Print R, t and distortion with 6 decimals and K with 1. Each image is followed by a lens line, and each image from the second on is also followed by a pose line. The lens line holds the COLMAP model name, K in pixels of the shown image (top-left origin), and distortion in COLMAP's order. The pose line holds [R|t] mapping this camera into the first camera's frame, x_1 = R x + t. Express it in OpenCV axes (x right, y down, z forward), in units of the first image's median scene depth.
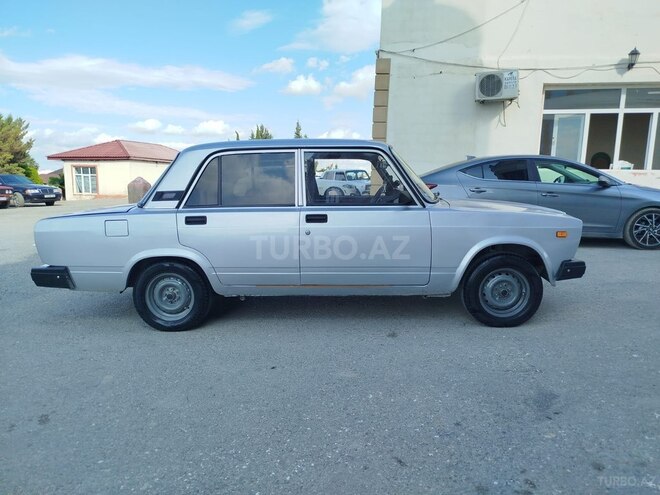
lens RADIAL K [[464.0, 0, 328.1], [0, 464.0, 249.6], [0, 0, 1]] dist [-0.000431, 0.004902]
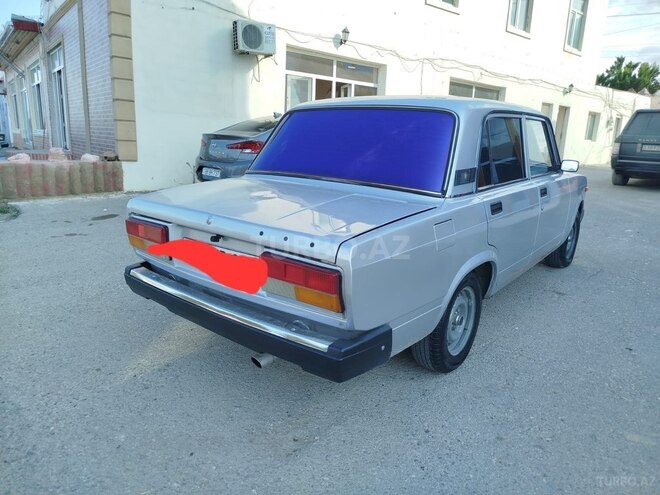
lens RADIAL K [[464.0, 0, 328.1], [0, 464.0, 249.6], [0, 0, 1]] dist [-0.000431, 0.004902]
pose [[0.598777, -0.174174, 0.781748, -0.384229], [0.091019, 0.984542, 0.149641, -0.049300], [-0.795727, -0.018448, 0.605374, 0.286104]]
